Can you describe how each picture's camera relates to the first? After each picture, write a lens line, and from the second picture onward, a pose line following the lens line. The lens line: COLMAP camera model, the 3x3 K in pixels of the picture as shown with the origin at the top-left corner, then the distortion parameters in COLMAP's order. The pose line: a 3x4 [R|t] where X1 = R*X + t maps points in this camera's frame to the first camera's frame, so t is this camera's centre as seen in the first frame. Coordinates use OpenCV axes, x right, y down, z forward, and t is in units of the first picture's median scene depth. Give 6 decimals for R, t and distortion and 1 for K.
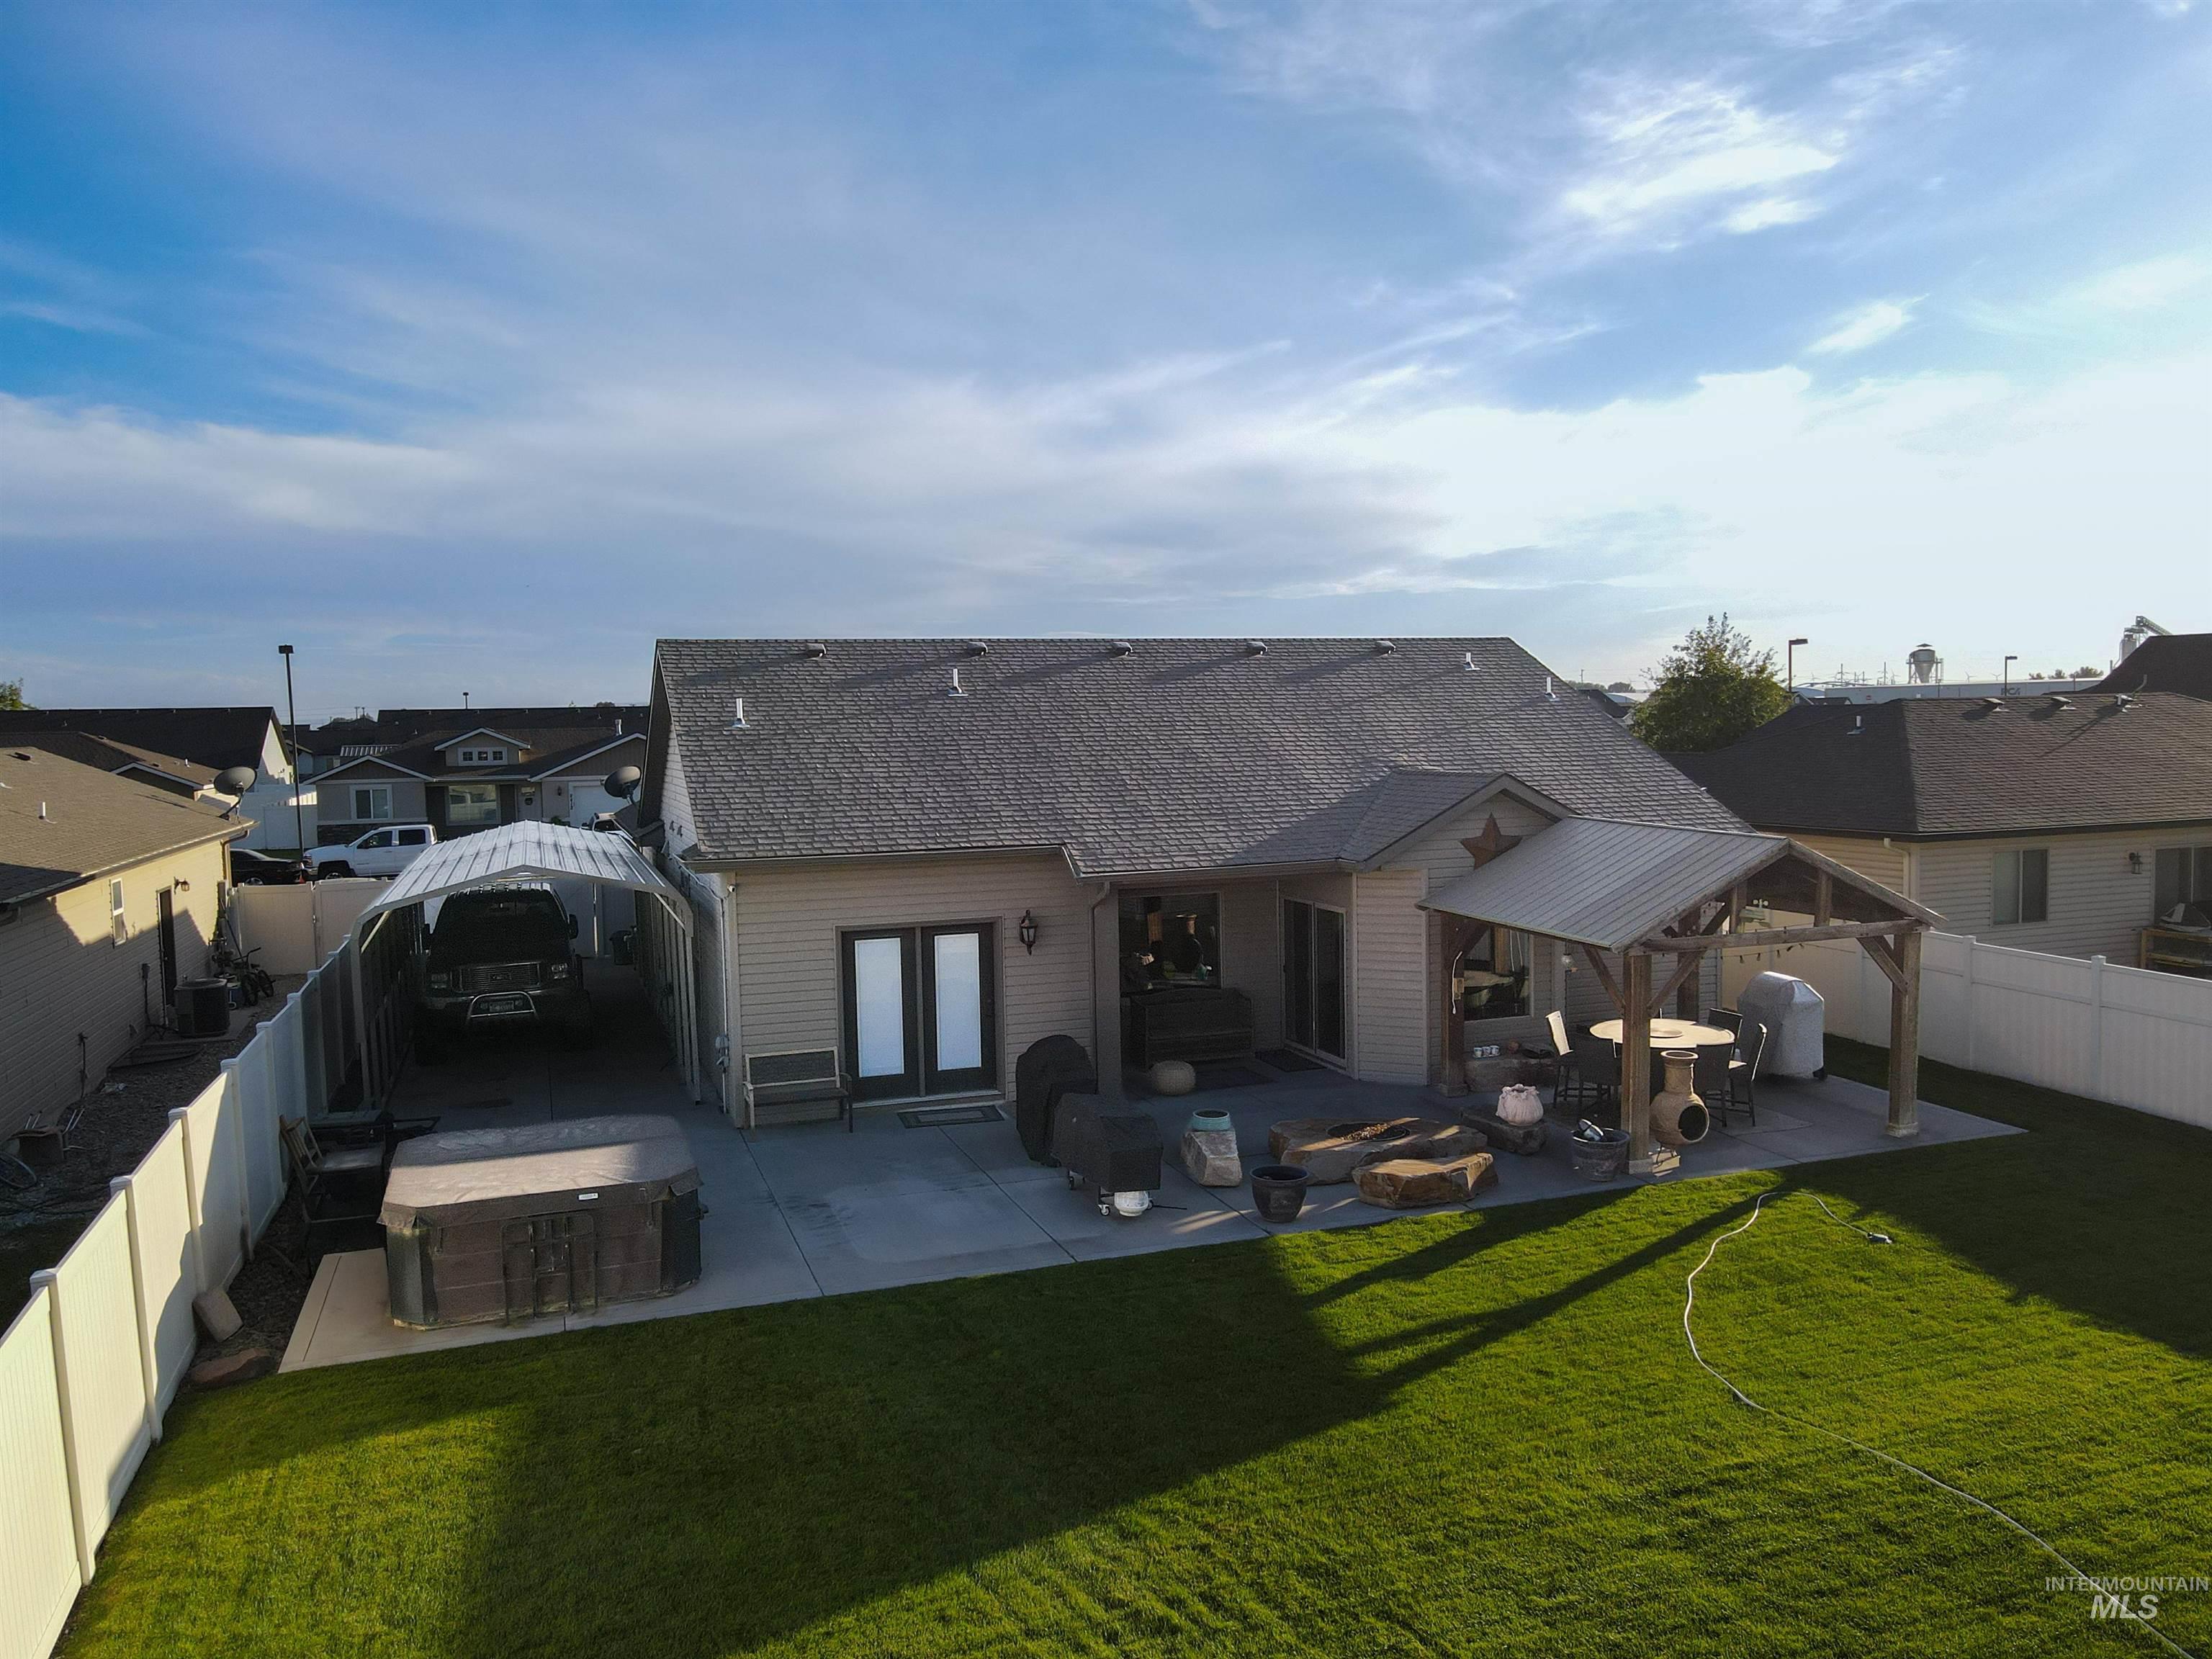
lens RADIAL K [[1618.7, 0, 1041.4], [0, 1618.7, 825.2], [0, 0, 1]] dist [0.019045, -0.004262]
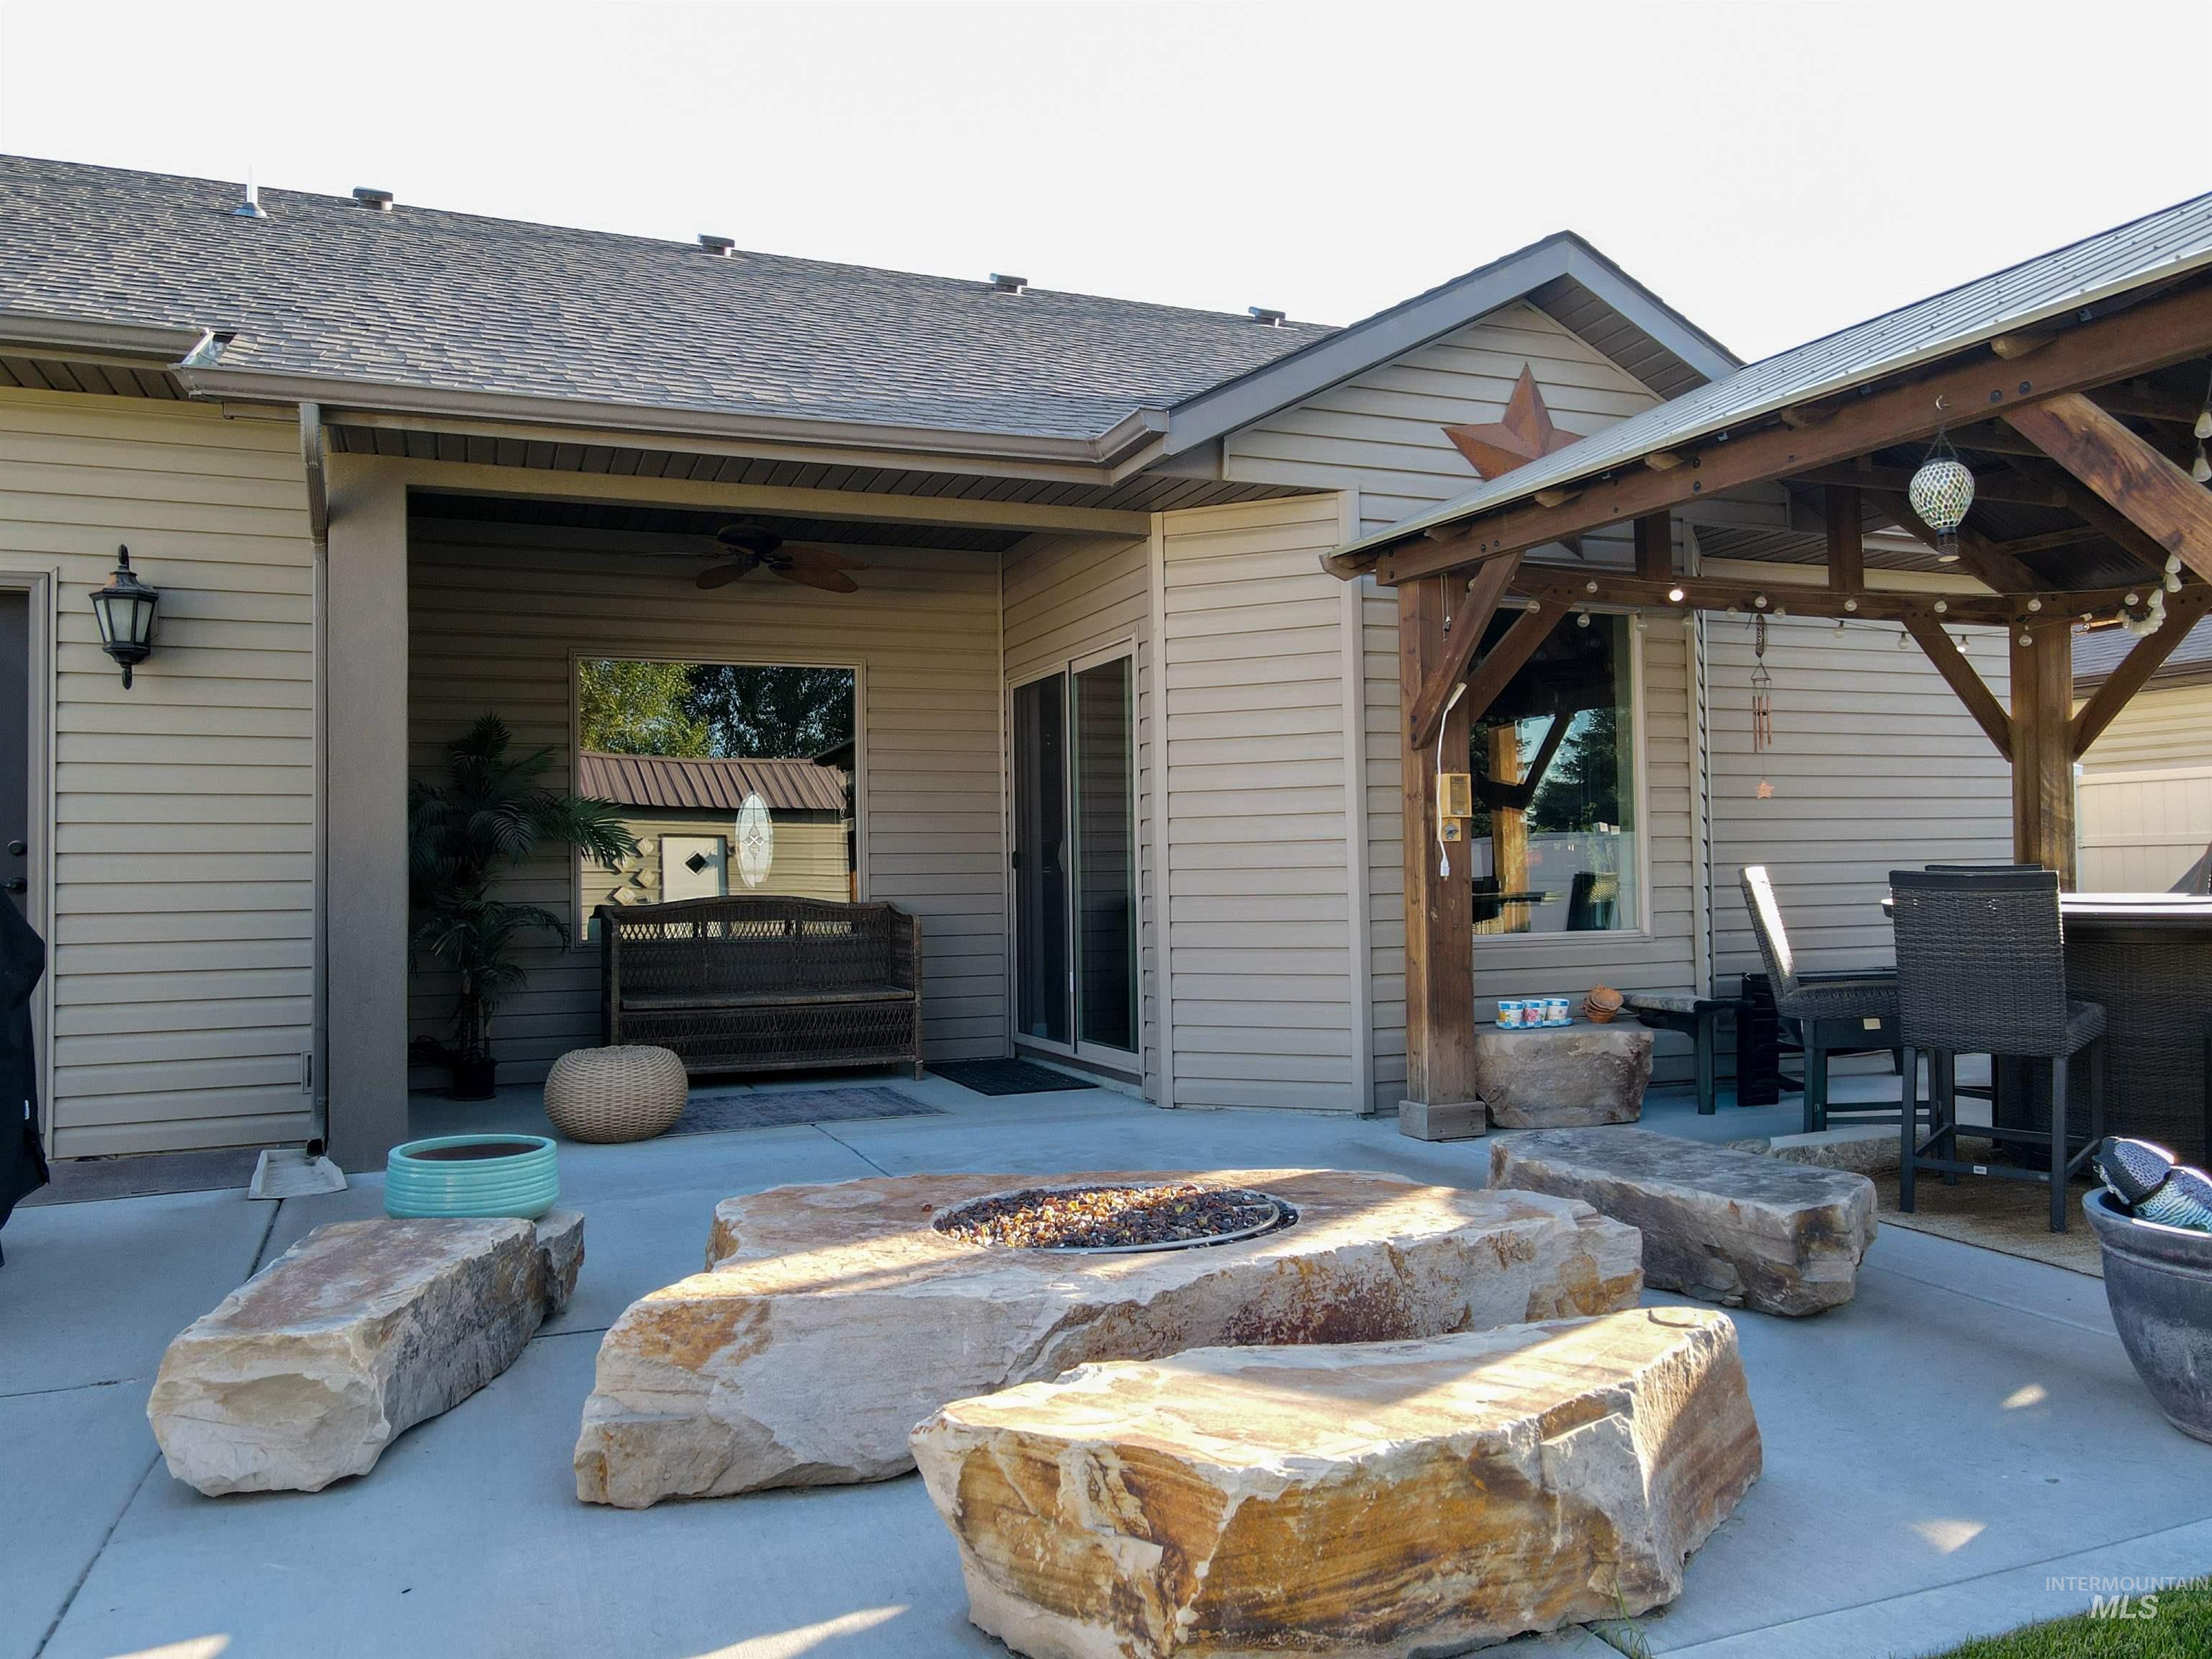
lens RADIAL K [[1618.7, 0, 1041.4], [0, 1618.7, 825.2], [0, 0, 1]] dist [0.019045, -0.004262]
pose [[0.999047, 0.007661, 0.042979, 0.157929], [-0.003384, 0.995111, -0.098709, 0.137293], [-0.043525, 0.098470, 0.994188, 0.671775]]
